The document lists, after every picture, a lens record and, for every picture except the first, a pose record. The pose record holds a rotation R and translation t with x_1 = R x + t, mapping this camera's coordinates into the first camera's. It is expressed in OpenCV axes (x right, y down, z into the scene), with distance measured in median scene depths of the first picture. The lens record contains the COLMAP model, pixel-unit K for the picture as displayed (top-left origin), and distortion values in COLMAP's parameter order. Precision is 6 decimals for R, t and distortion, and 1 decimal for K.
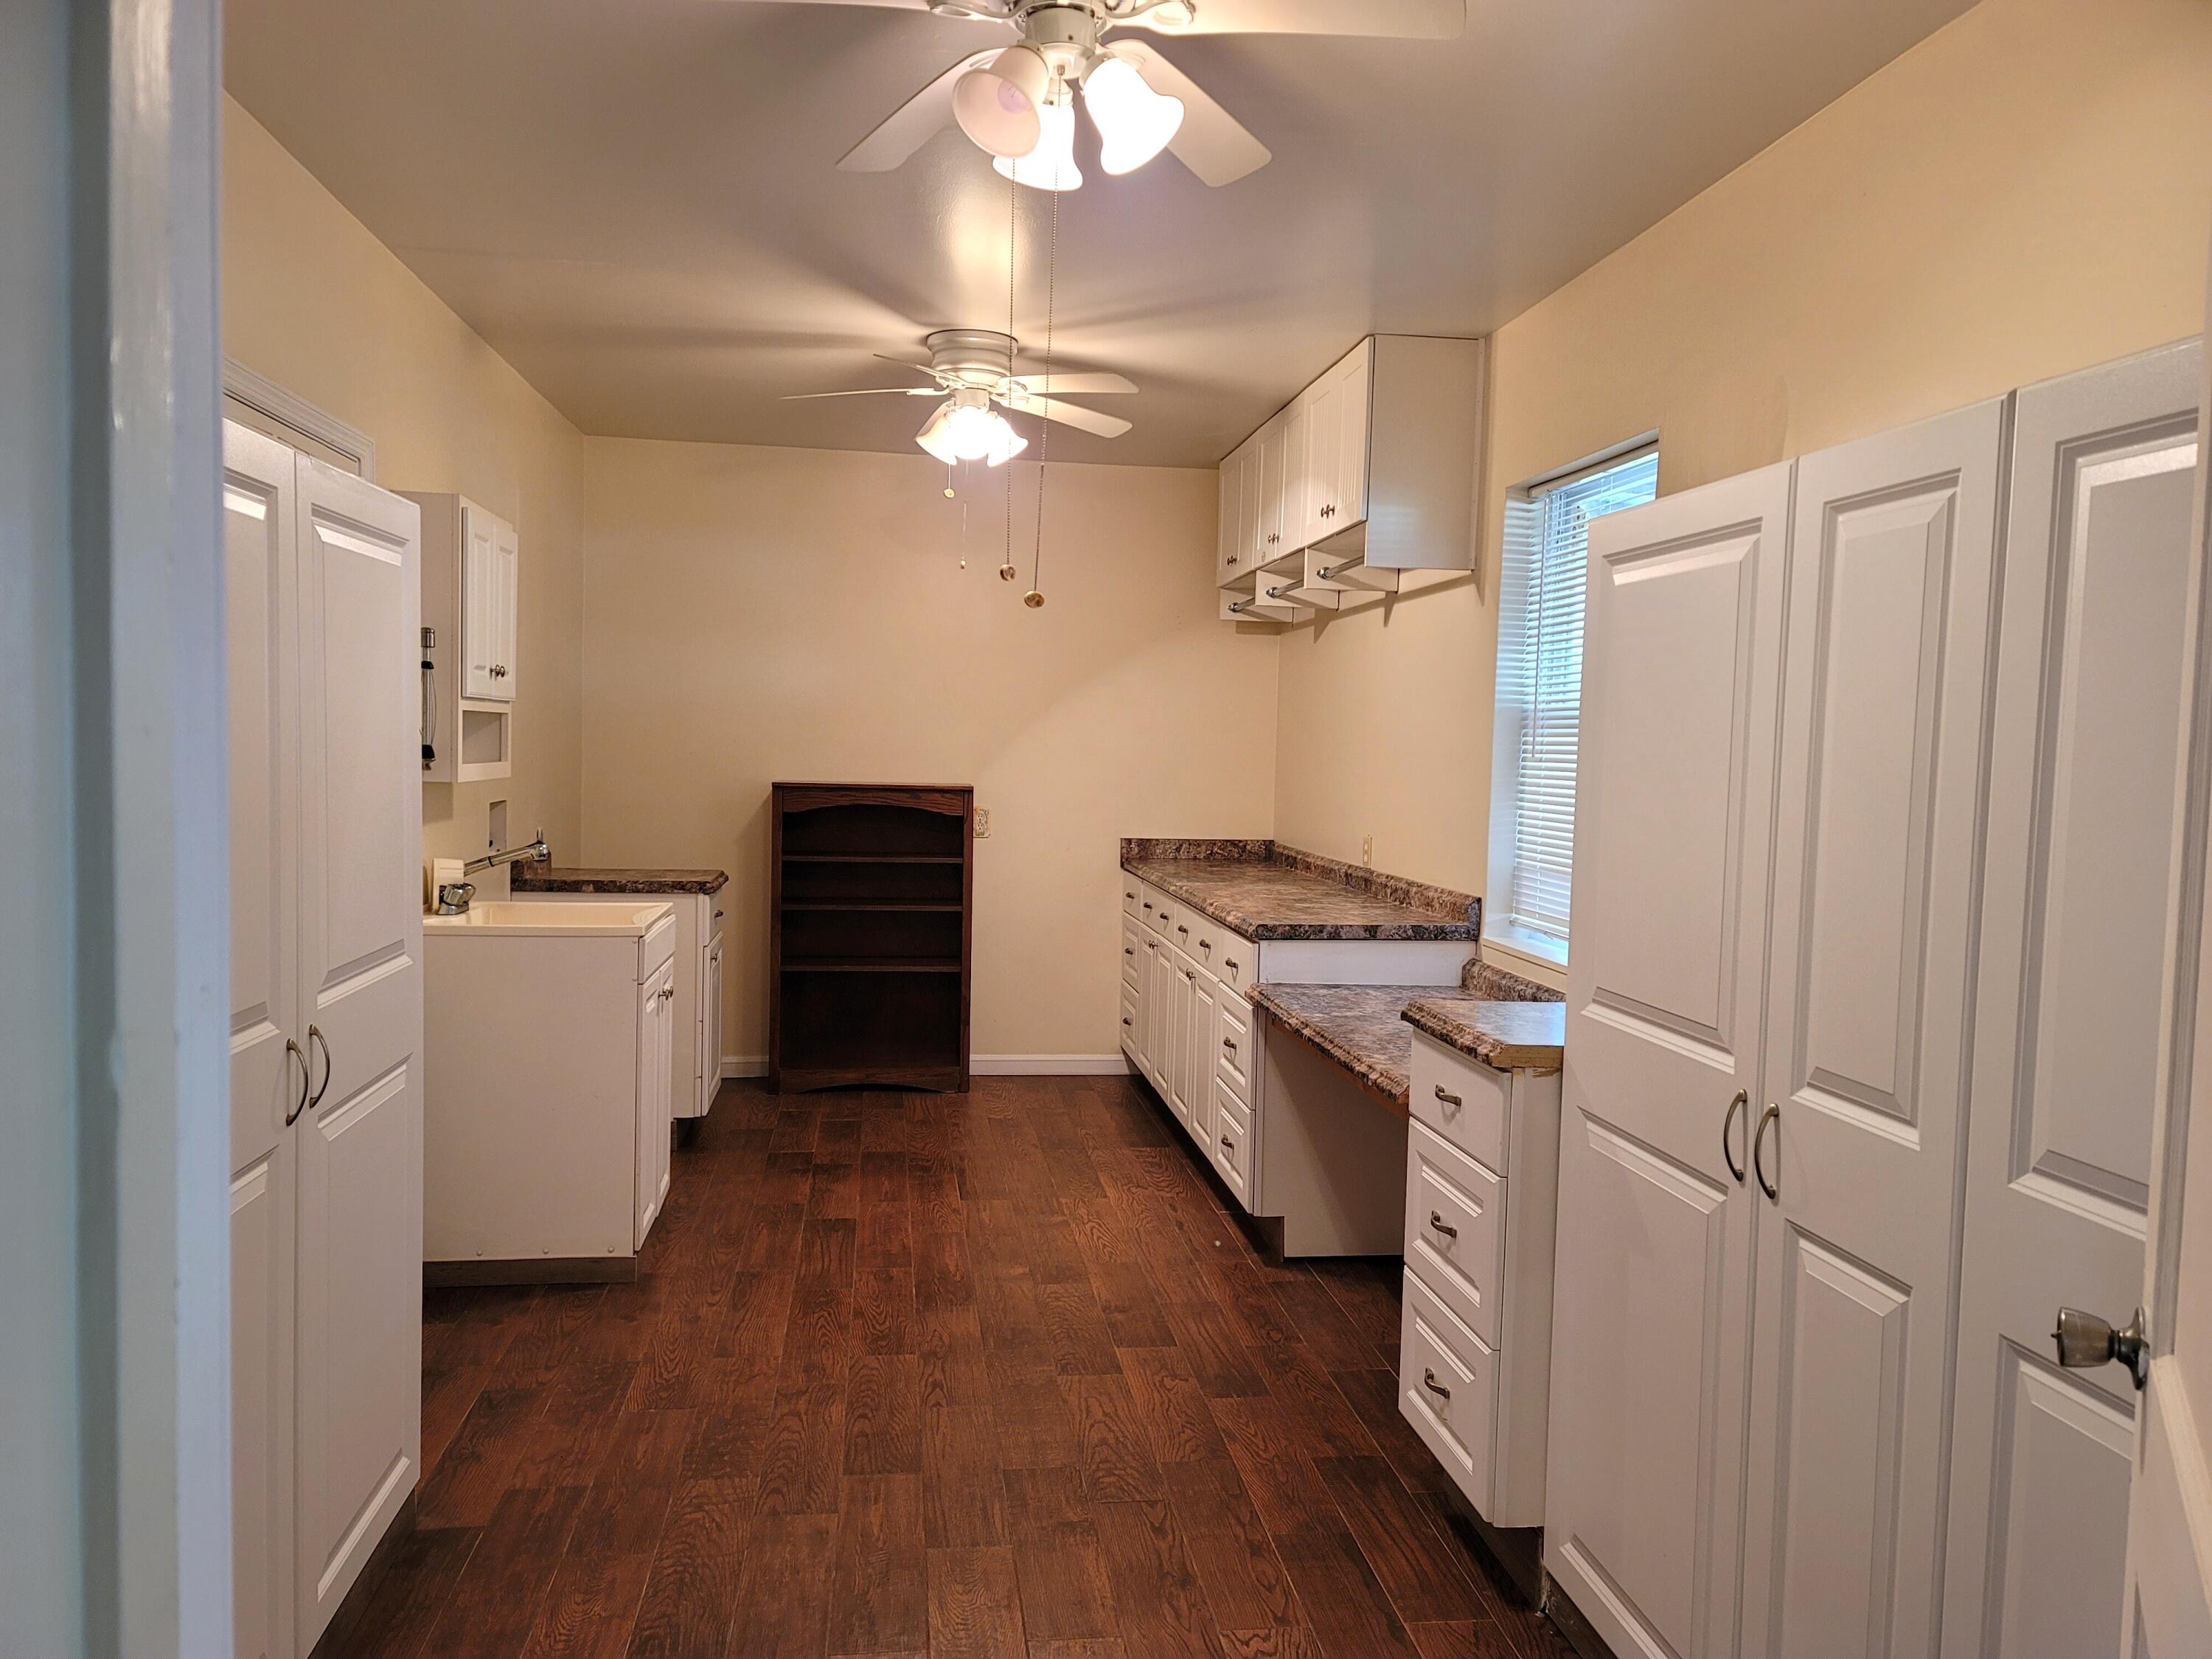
lens RADIAL K [[1624.7, 0, 1106.2], [0, 1624.7, 835.0], [0, 0, 1]] dist [0.084270, -0.077887]
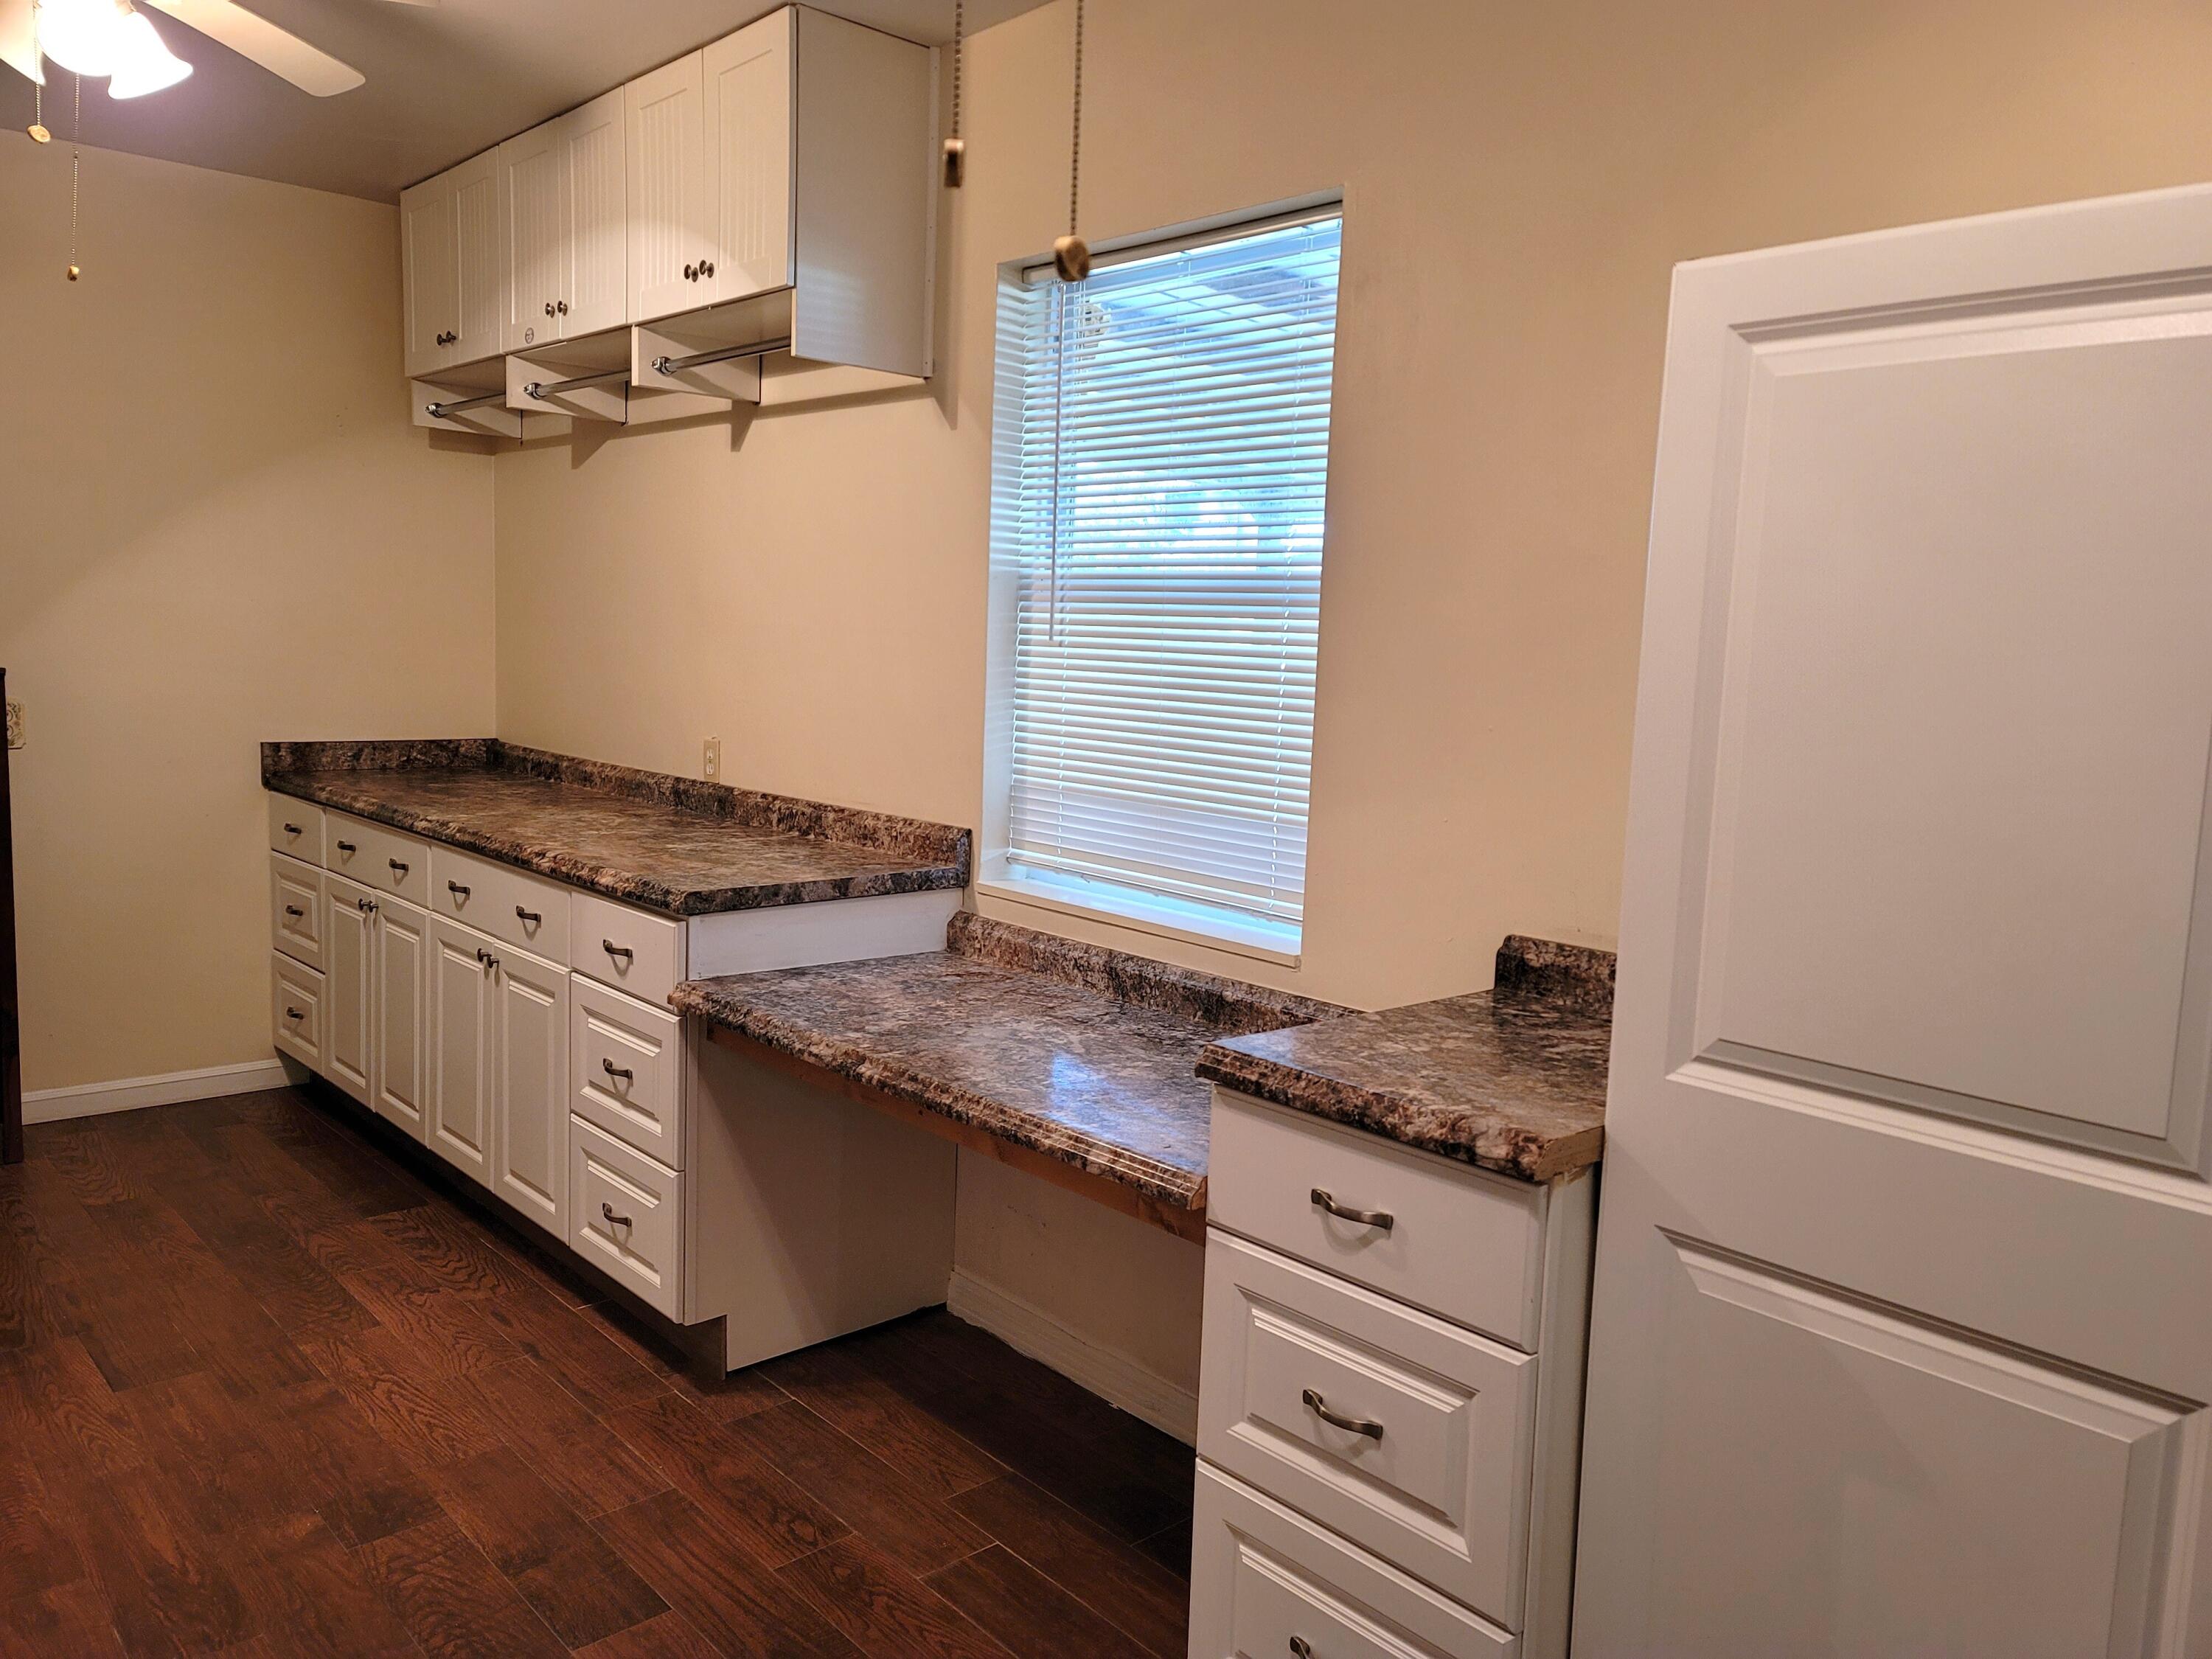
lens RADIAL K [[1600.2, 0, 1109.6], [0, 1600.2, 802.8], [0, 0, 1]] dist [0.089481, -0.085997]
pose [[0.820330, -0.054244, 0.569312, -0.129781], [0.015685, 0.997251, 0.072419, -0.024644], [-0.571675, -0.050478, 0.818926, 0.360860]]
